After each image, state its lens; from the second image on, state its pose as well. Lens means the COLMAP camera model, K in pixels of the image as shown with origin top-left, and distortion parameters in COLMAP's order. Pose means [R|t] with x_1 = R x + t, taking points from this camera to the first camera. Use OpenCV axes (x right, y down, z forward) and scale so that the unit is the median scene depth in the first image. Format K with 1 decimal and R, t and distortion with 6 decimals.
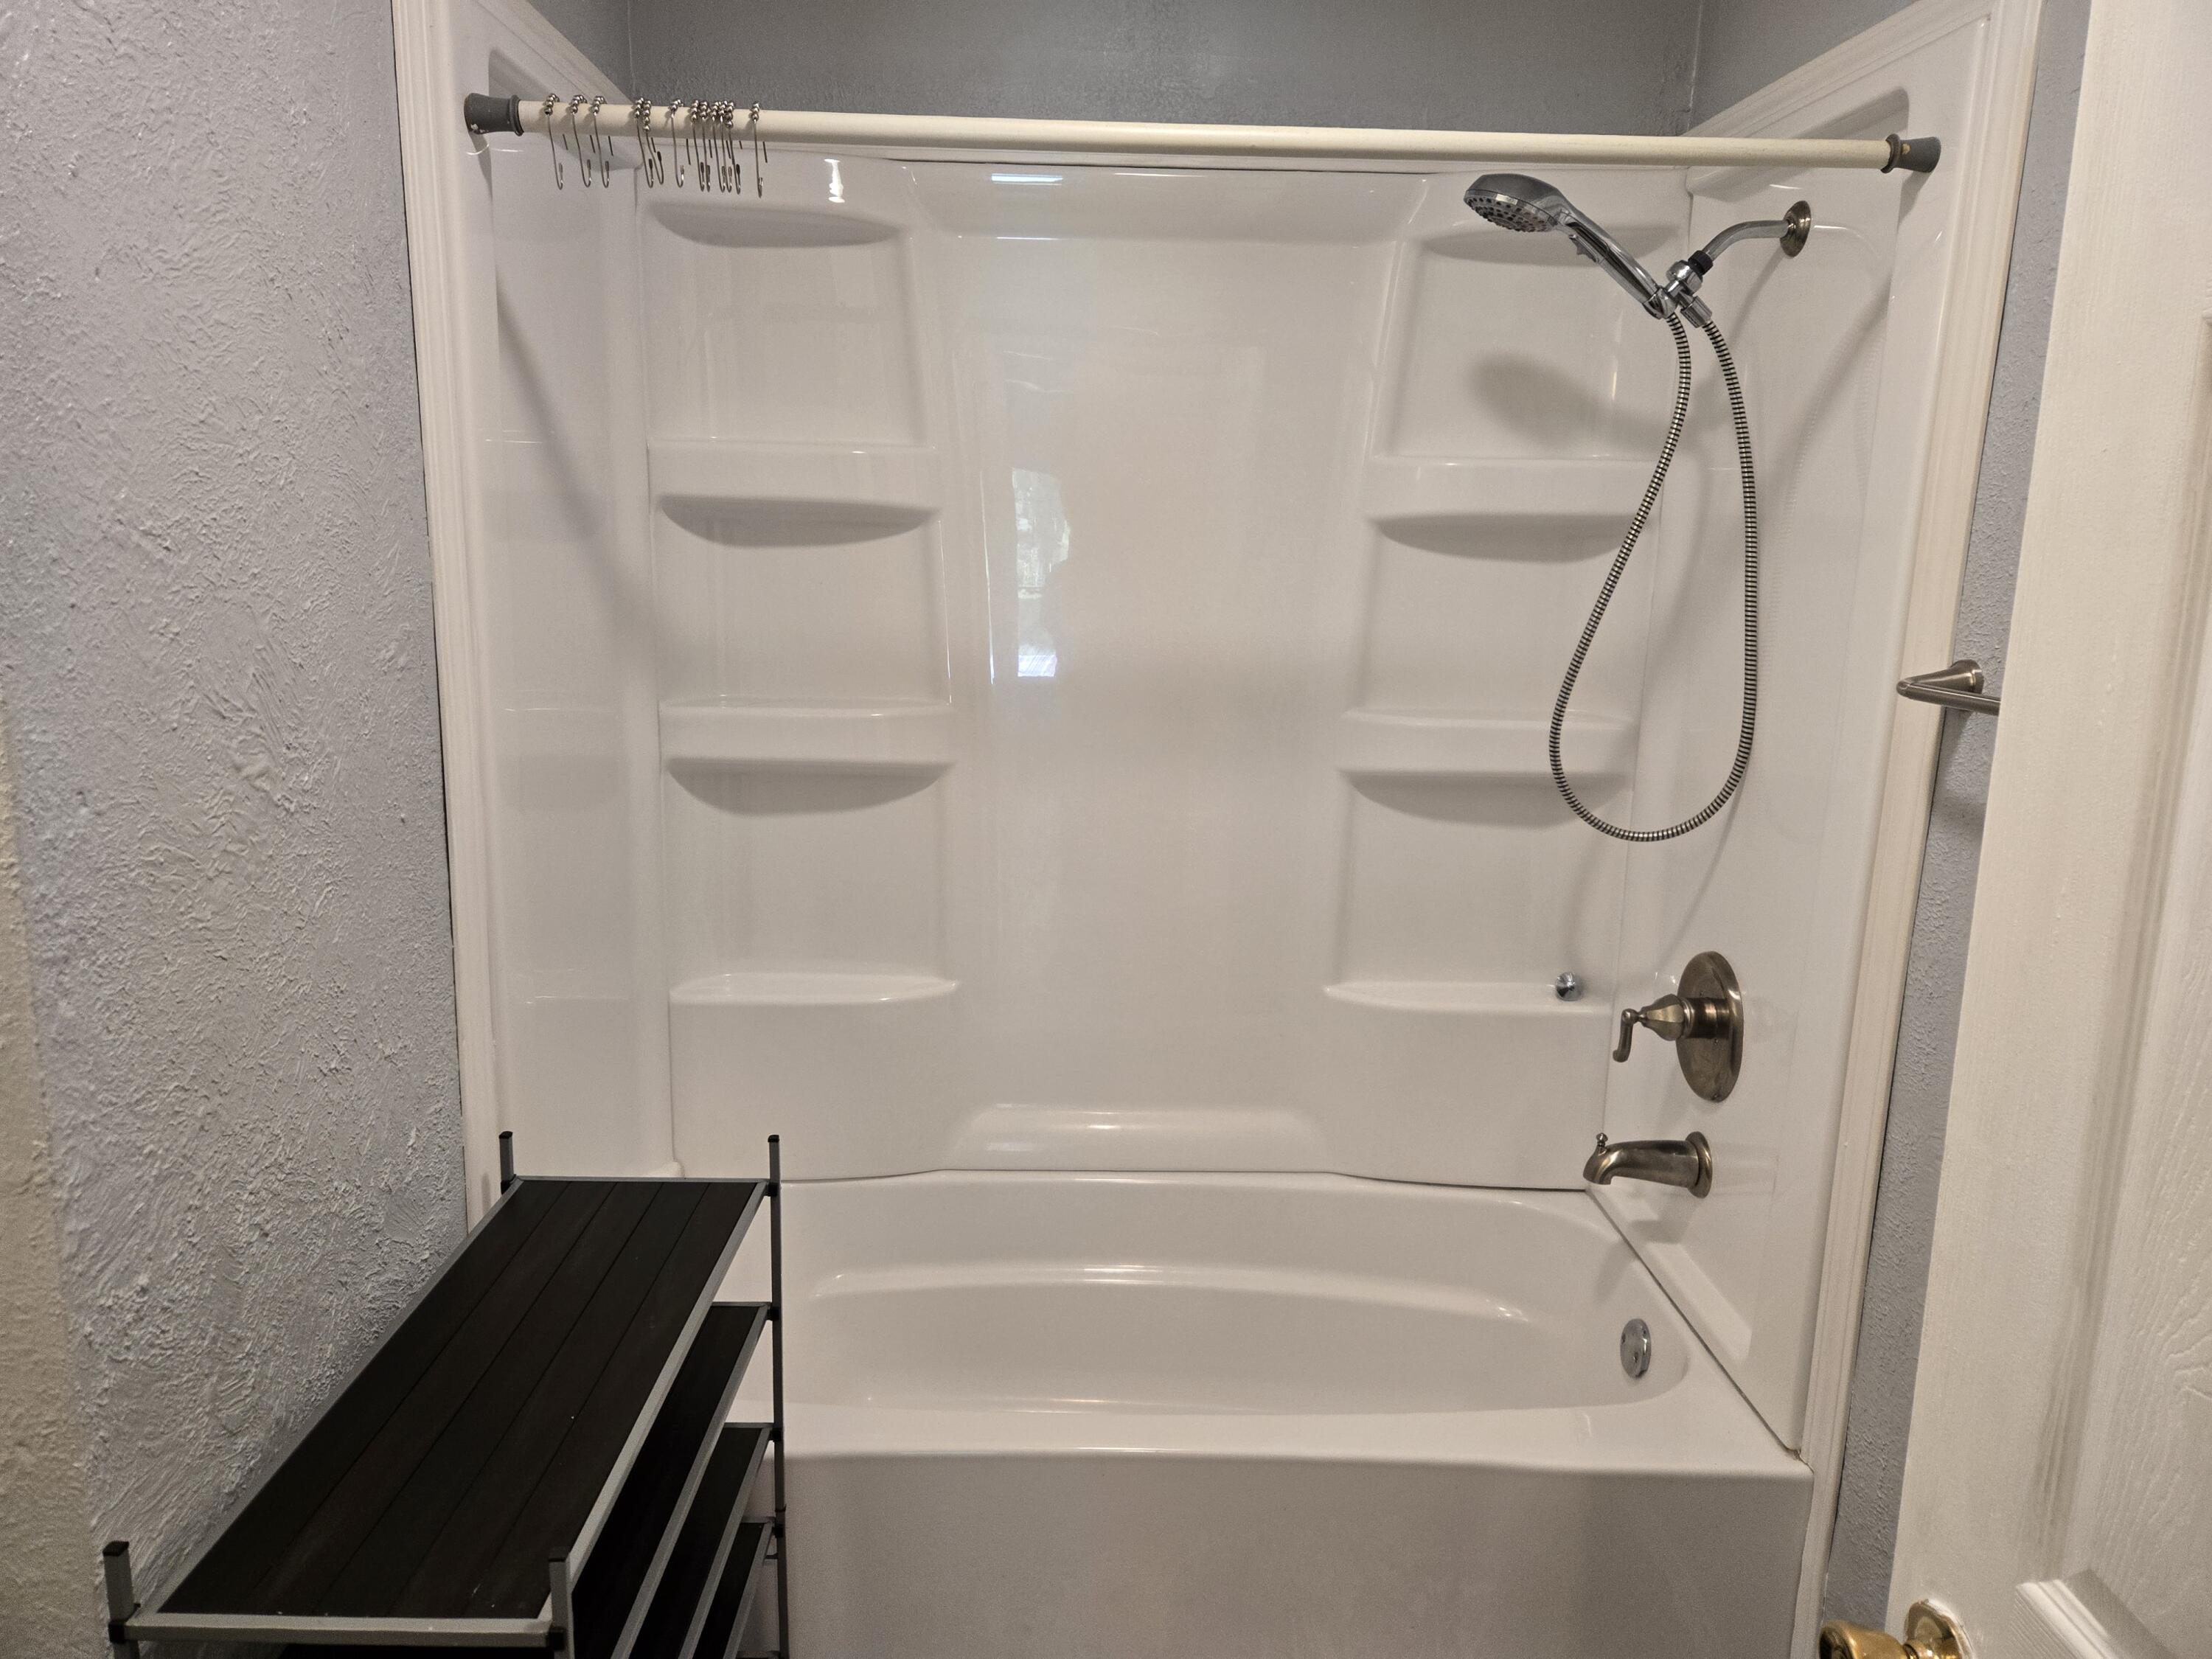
lens RADIAL K [[1466.2, 0, 1098.8], [0, 1466.2, 805.1], [0, 0, 1]] dist [0.062857, -0.055255]
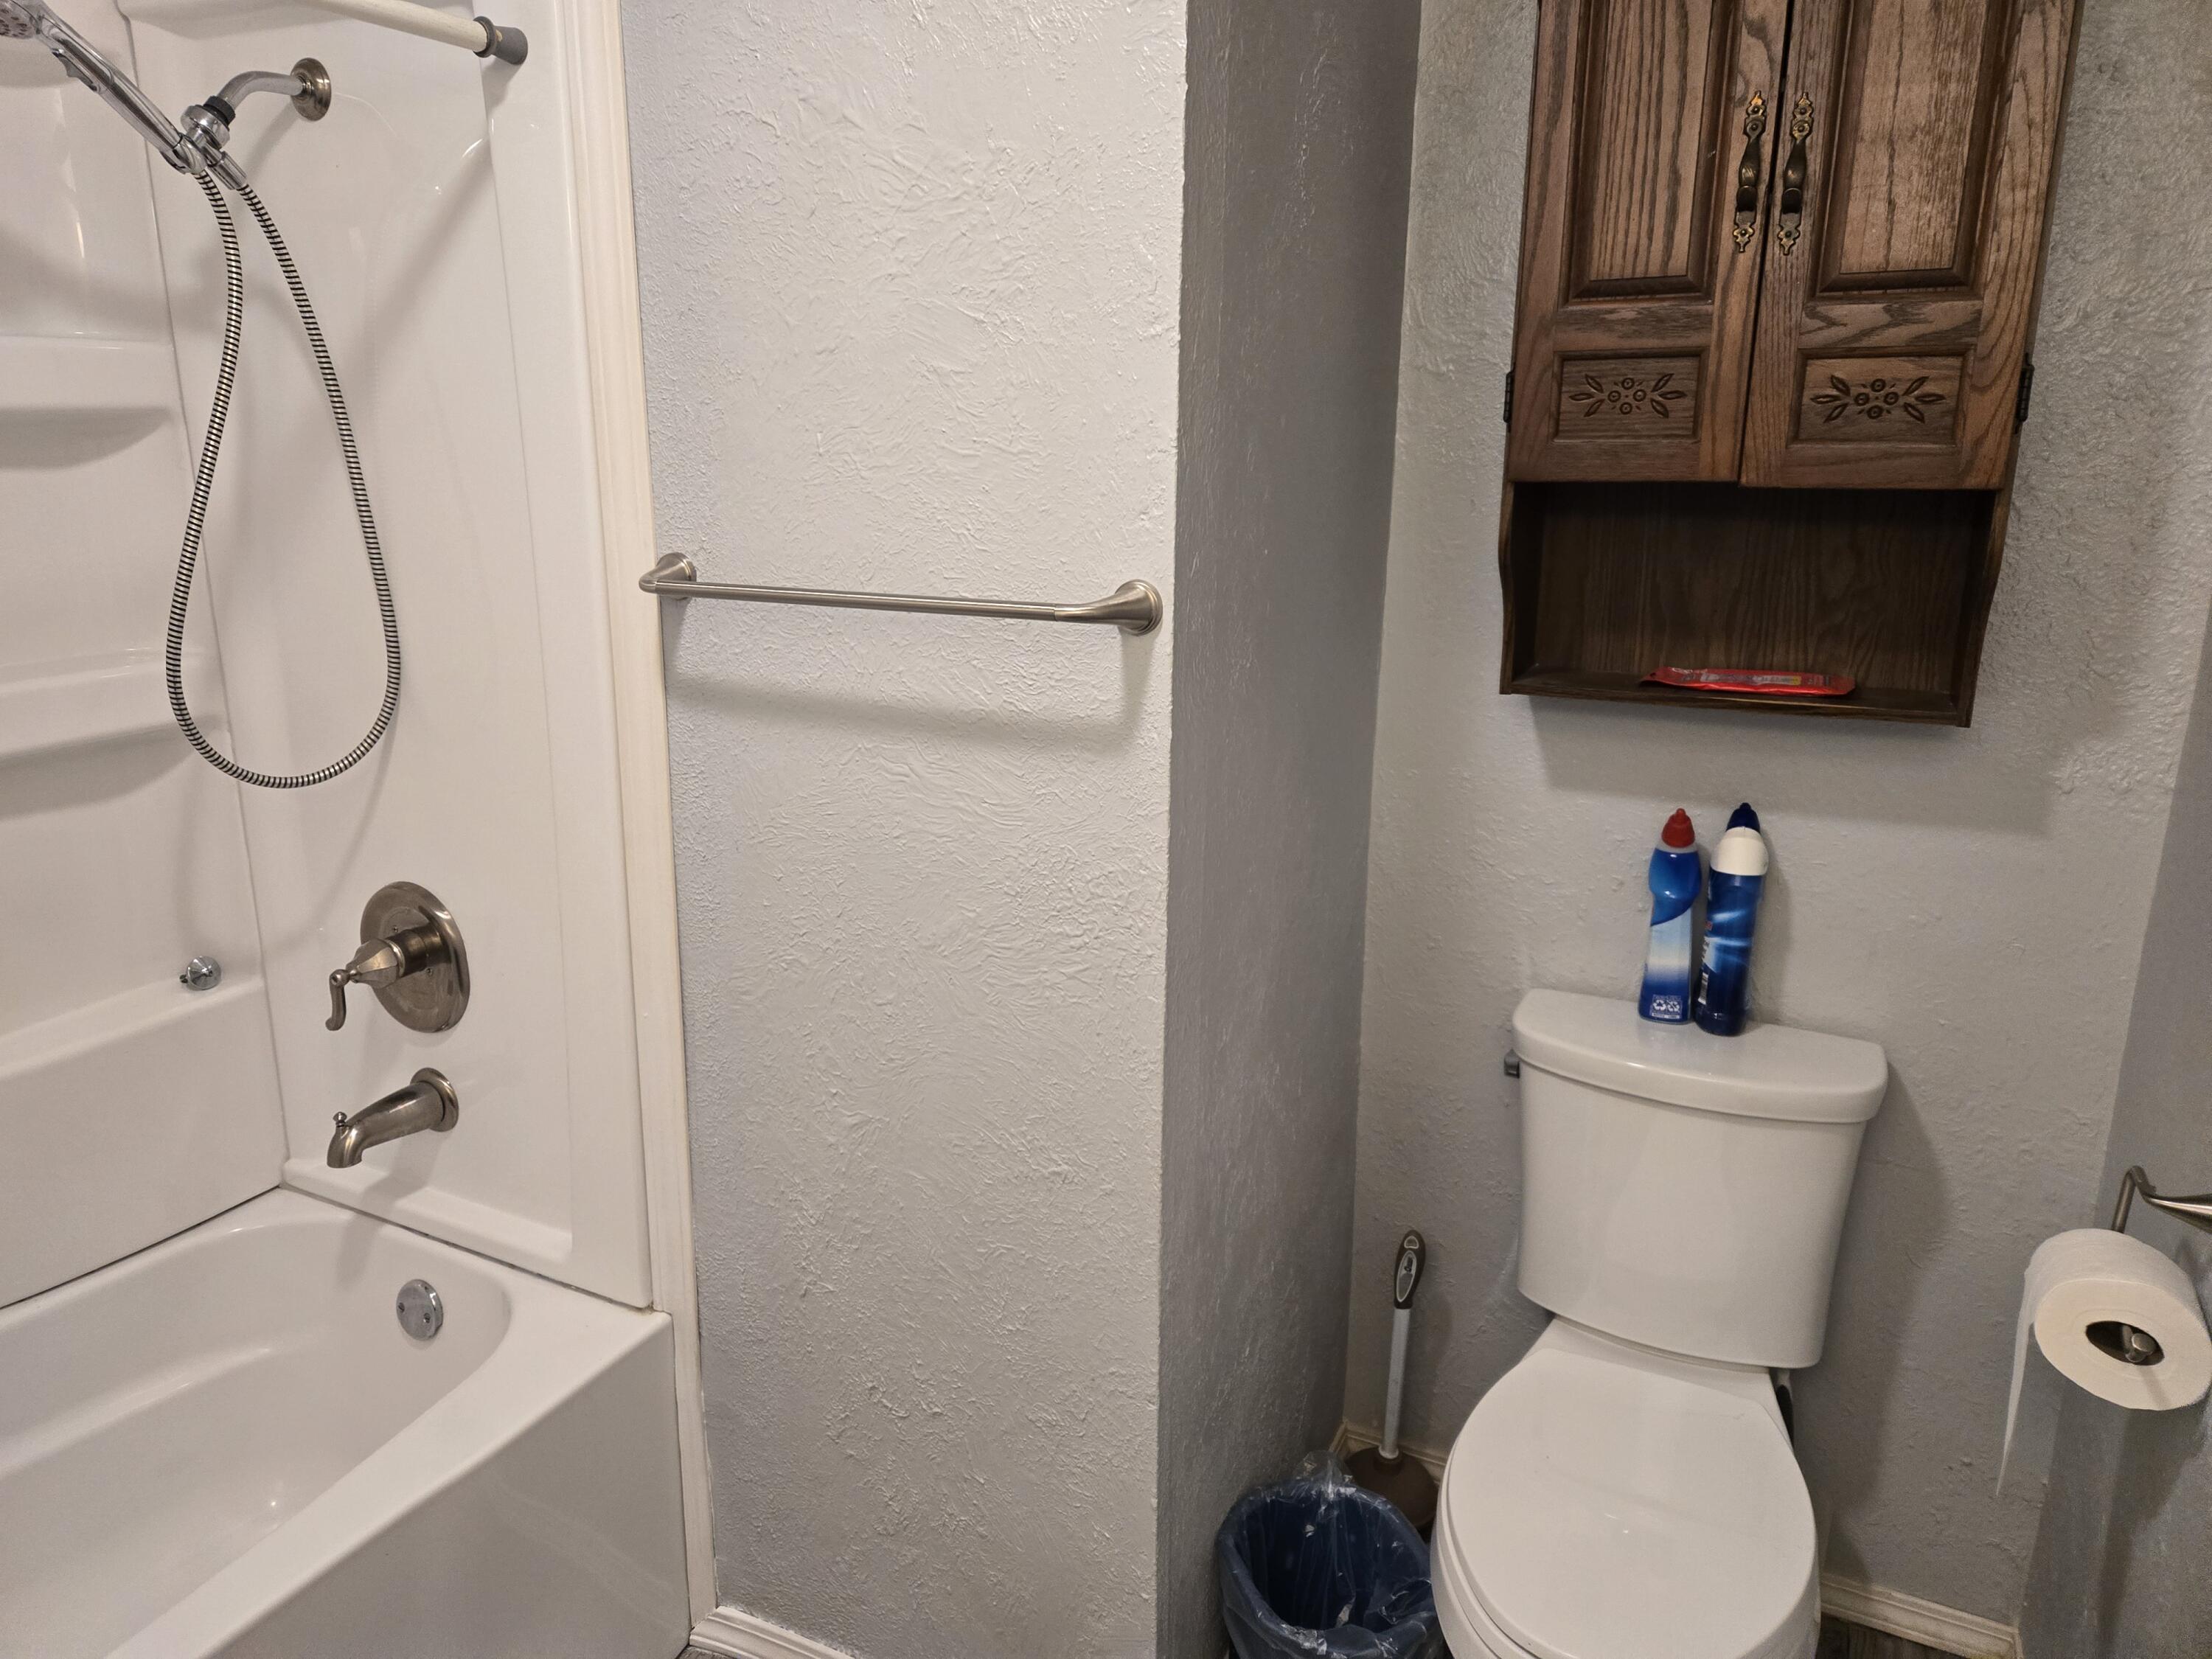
lens RADIAL K [[1466.2, 0, 1098.8], [0, 1466.2, 805.1], [0, 0, 1]] dist [0.062857, -0.055255]
pose [[0.460552, -0.246929, 0.852595, -0.245232], [0.173381, 0.967050, 0.186421, -0.066746], [-0.870535, 0.061967, 0.488189, 0.214531]]
